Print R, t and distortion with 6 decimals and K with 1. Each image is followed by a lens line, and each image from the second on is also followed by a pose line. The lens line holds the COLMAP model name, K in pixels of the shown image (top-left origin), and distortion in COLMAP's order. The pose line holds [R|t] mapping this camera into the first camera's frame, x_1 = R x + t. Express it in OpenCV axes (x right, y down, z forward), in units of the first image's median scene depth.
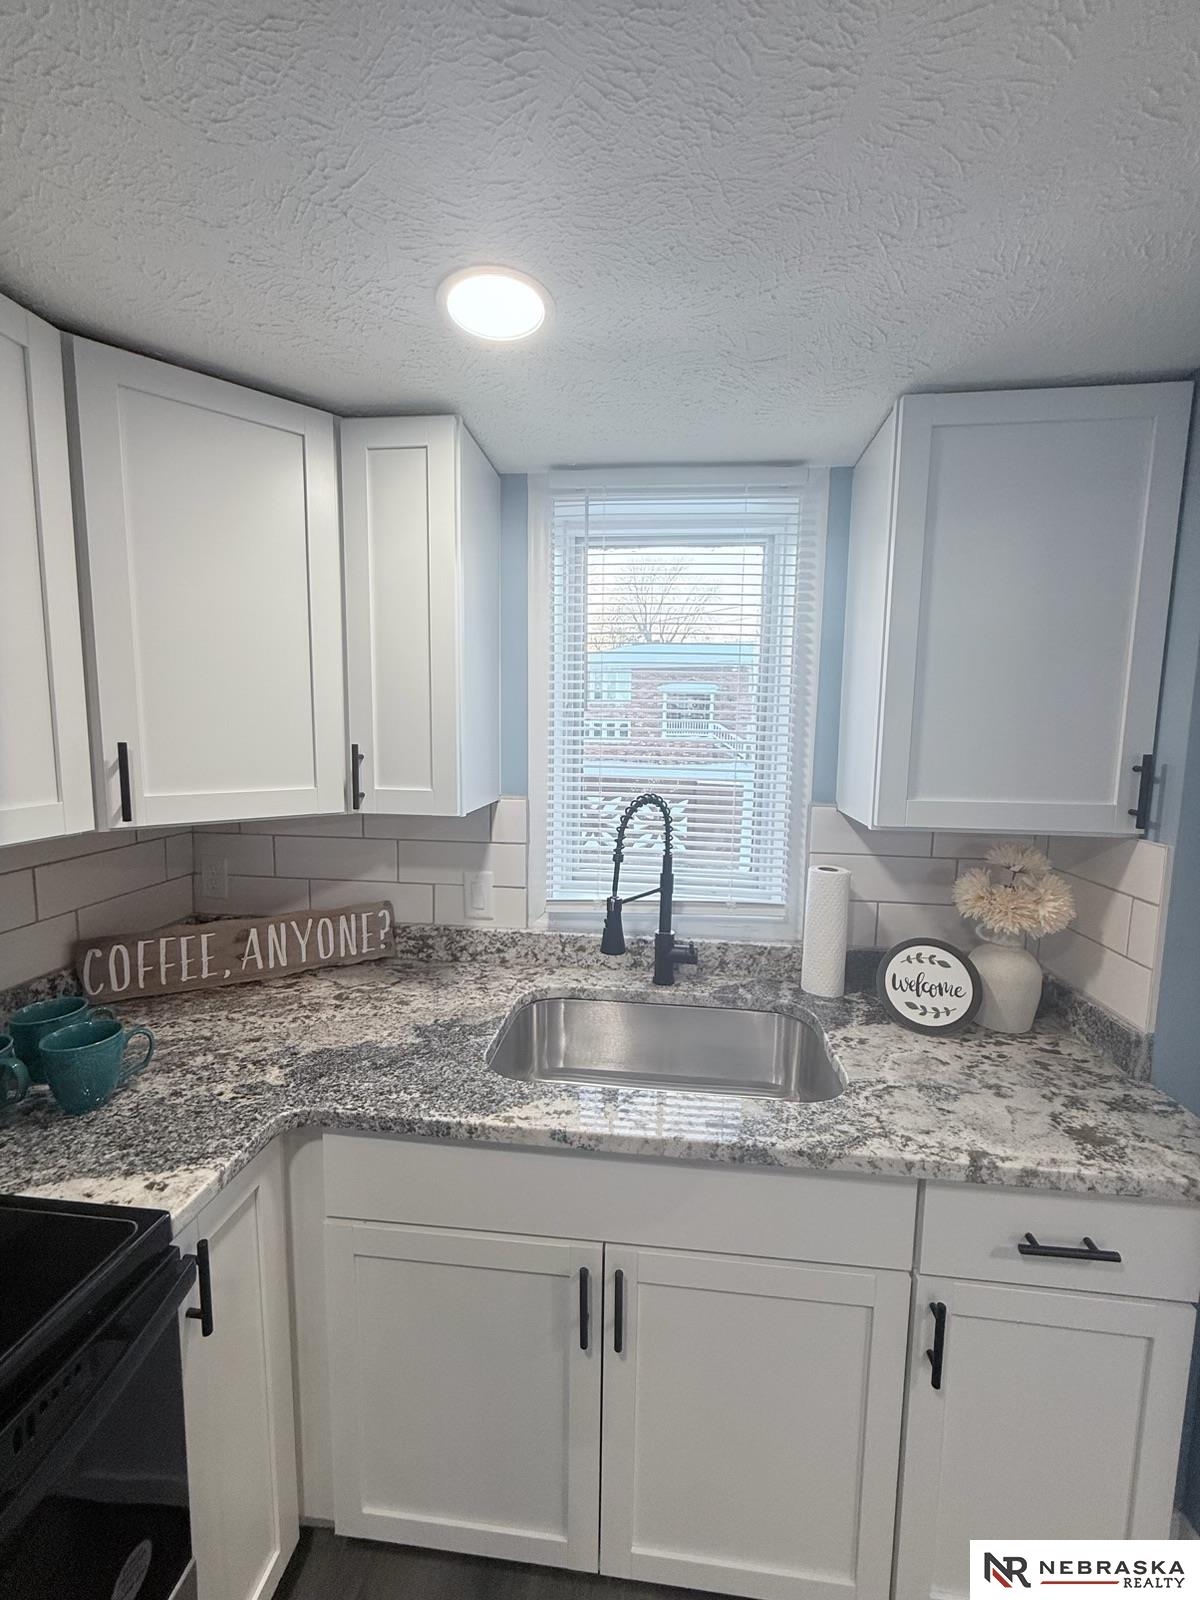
lens RADIAL K [[643.6, 0, 600.0], [0, 643.6, 800.0], [0, 0, 1]] dist [0.000871, 0.000390]
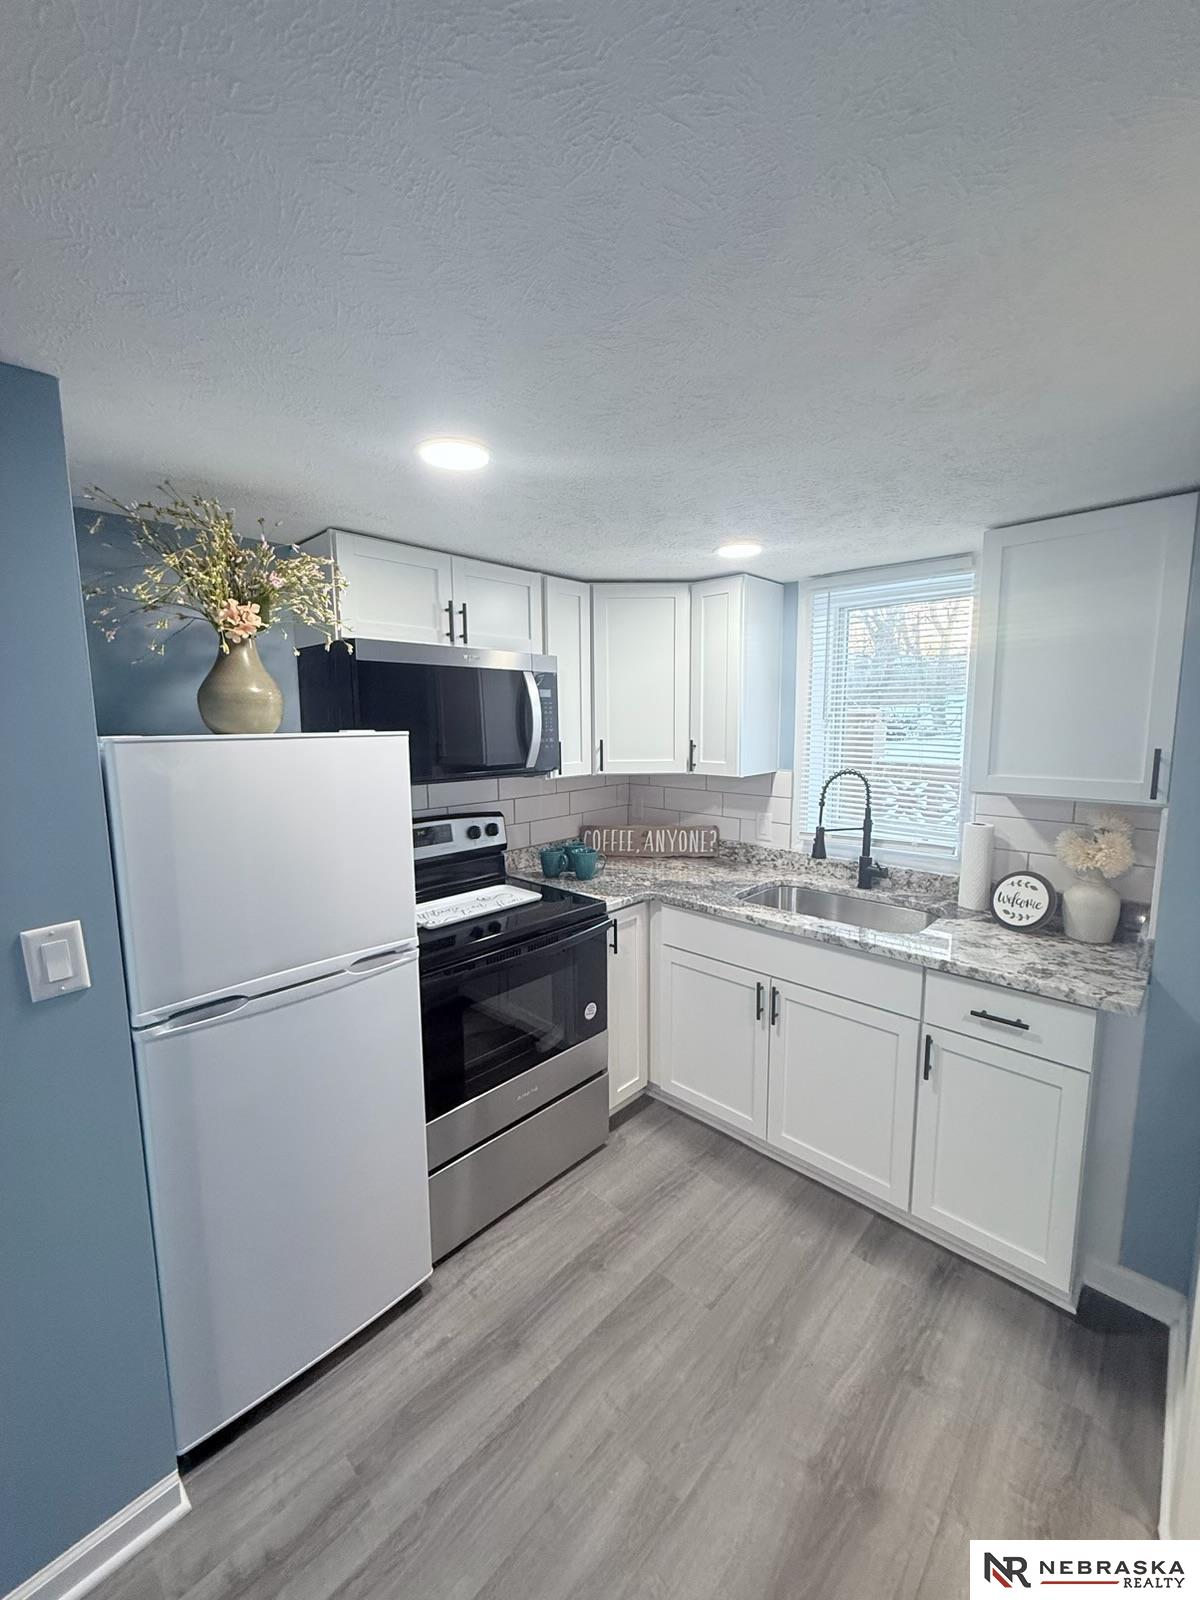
lens RADIAL K [[638.7, 0, 600.0], [0, 638.7, 800.0], [0, 0, 1]] dist [0.003172, 0.000576]
pose [[0.797399, 0.059225, -0.600539, 0.589159], [-0.048170, 0.998244, 0.034487, 0.046237], [0.601527, 0.001428, 0.798851, -0.767226]]
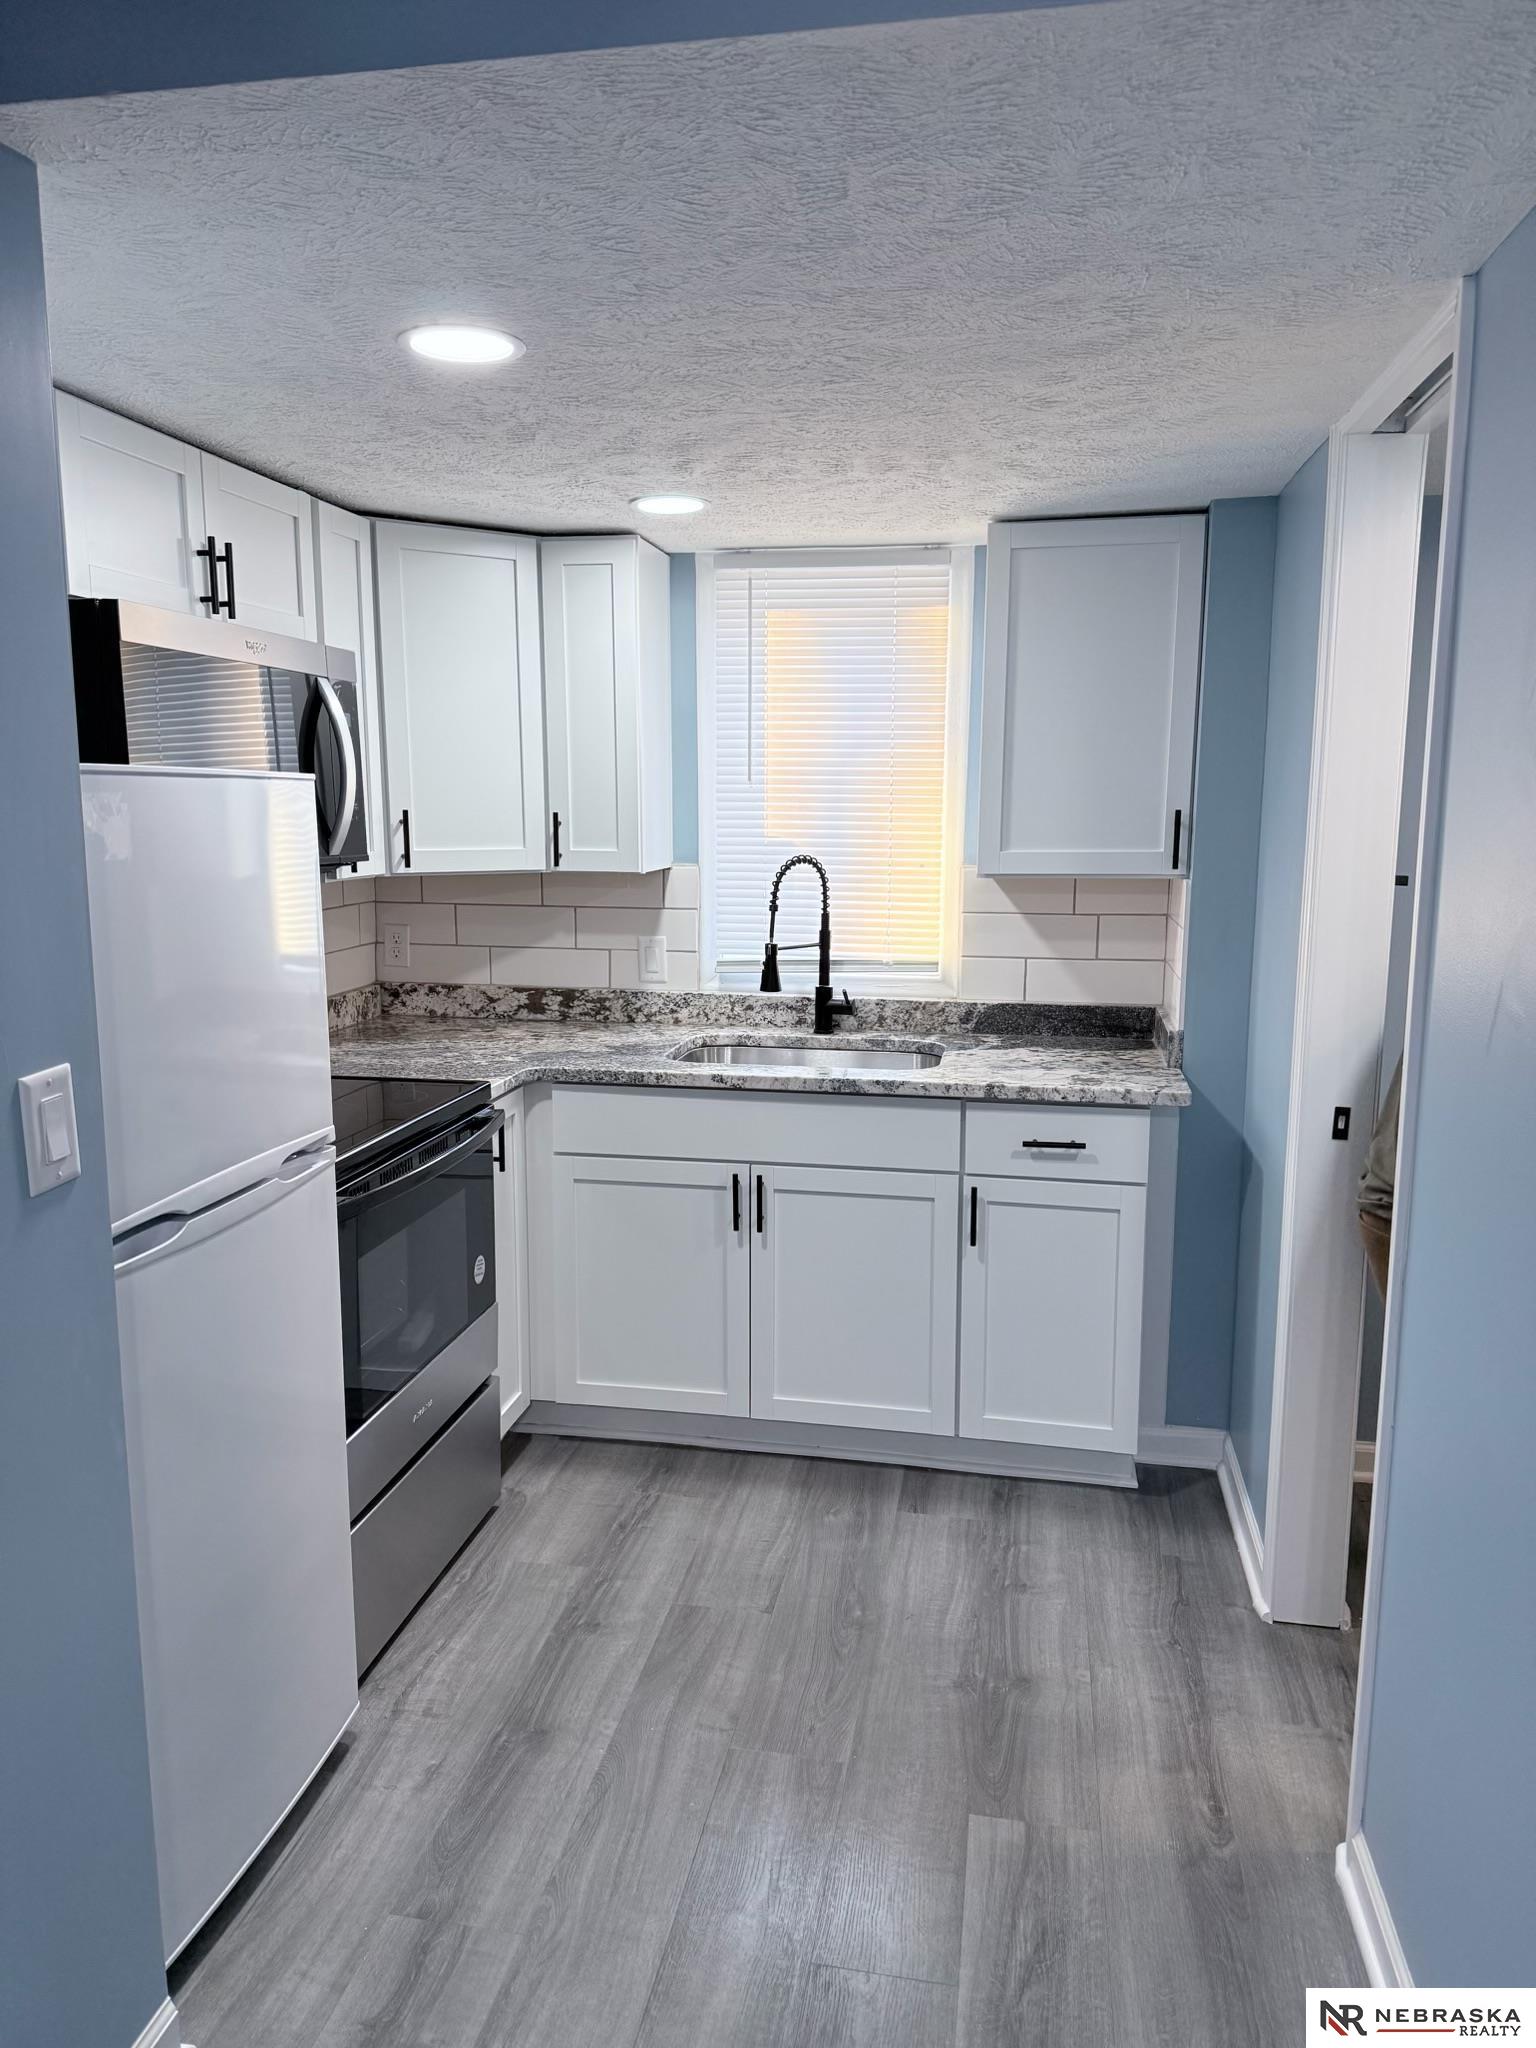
lens RADIAL K [[1425.9, 0, 768.0], [0, 1425.9, 1024.0], [0, 0, 1]] dist [0.148809, -0.228988]
pose [[0.997189, 0.000780, -0.074923, 0.210048], [0.002709, 0.998917, 0.046453, 0.176915], [0.074878, -0.046525, 0.996107, -1.587698]]
